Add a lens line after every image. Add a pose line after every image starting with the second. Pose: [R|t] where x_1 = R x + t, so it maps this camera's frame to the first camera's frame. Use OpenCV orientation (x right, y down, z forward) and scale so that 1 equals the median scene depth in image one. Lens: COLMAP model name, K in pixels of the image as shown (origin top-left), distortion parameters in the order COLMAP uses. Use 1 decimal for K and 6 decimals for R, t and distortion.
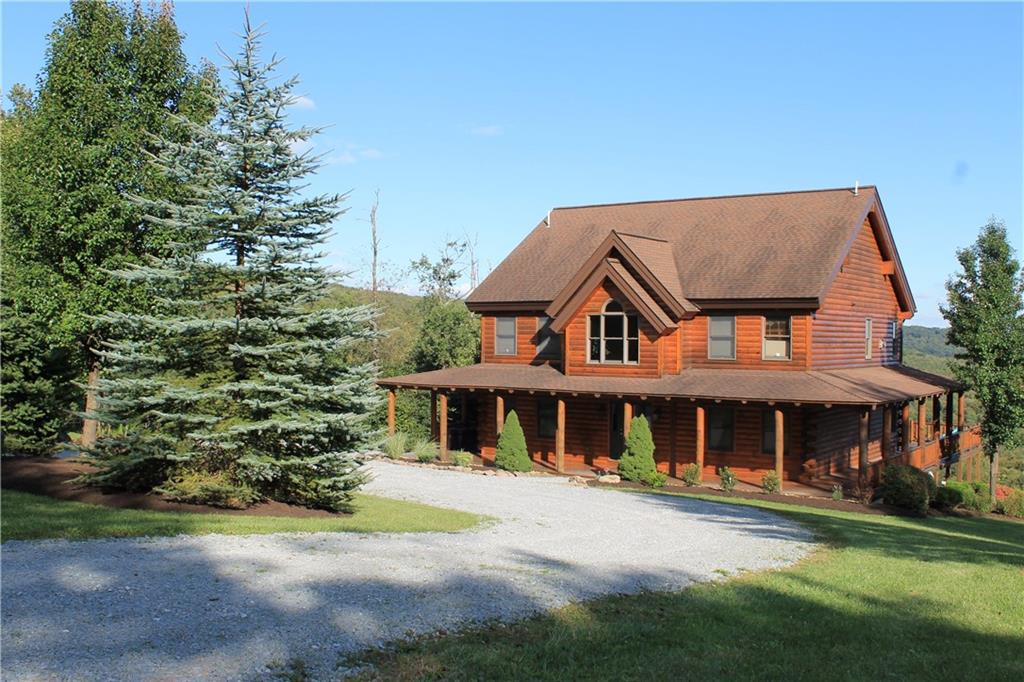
lens RADIAL K [[993.9, 0, 512.1], [0, 993.9, 342.0], [0, 0, 1]] dist [-0.002636, 0.000000]
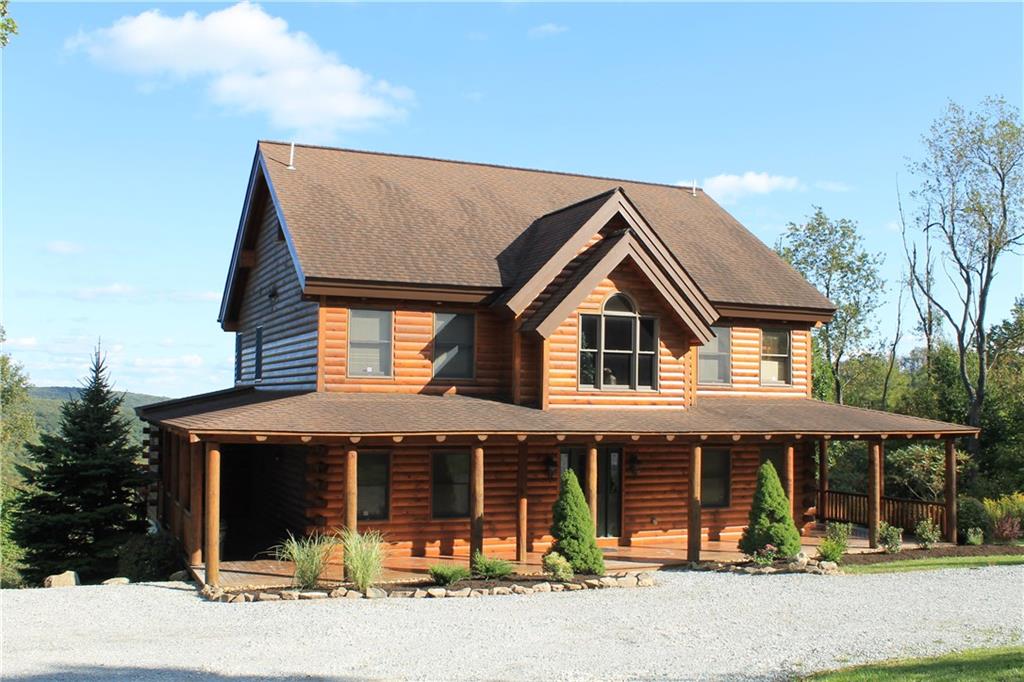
lens RADIAL K [[1080.2, 0, 512.4], [0, 1080.2, 340.6], [0, 0, 1]] dist [0.003687, 0.000000]
pose [[0.530138, 0.043649, 0.846787, -0.538081], [-0.006021, 0.998843, -0.047717, 0.023418], [-0.847890, 0.020198, 0.529787, 0.676144]]
